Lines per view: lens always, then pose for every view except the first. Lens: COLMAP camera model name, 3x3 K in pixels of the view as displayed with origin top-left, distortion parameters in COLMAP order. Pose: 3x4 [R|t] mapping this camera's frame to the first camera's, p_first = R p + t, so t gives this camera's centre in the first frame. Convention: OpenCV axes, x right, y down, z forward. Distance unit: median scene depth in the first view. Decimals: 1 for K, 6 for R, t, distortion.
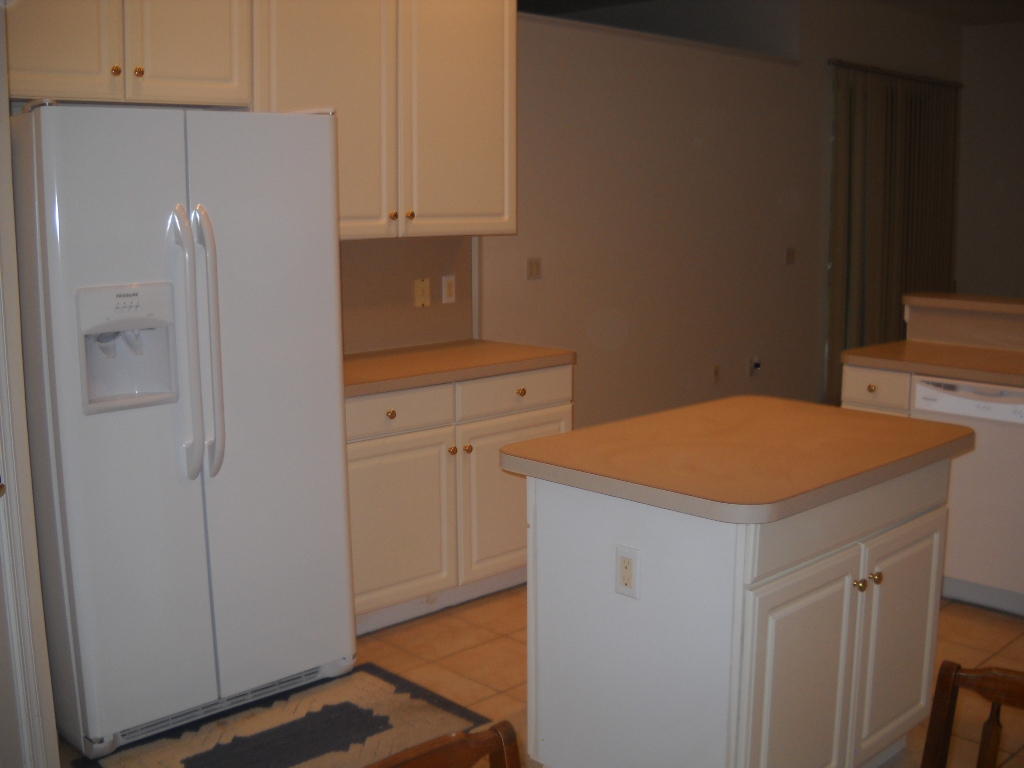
lens RADIAL K [[1160.7, 0, 512.0], [0, 1160.7, 384.0], [0, 0, 1]] dist [-0.193717, 0.056038]
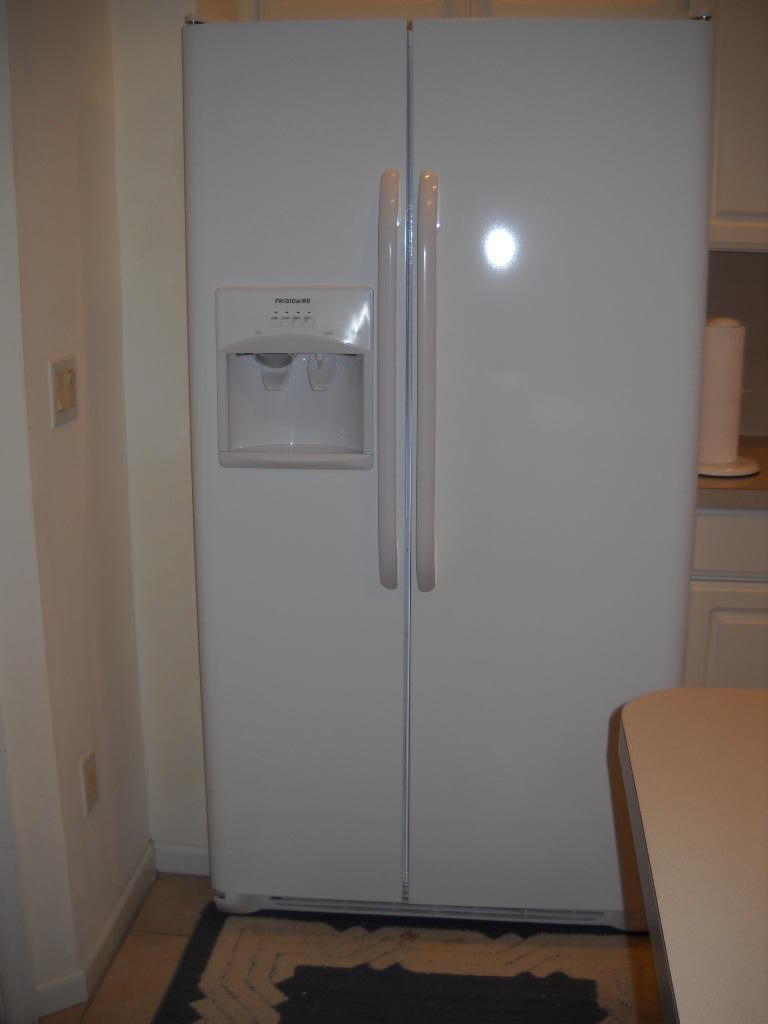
lens RADIAL K [[1160.7, 0, 384.0], [0, 1160.7, 512.0], [0, 0, 1]] dist [-0.193717, 0.056038]
pose [[0.639814, 0.190413, -0.744568, 0.223755], [-0.127390, 0.981695, 0.141588, -0.057862], [0.757898, 0.004261, 0.652359, 0.586134]]
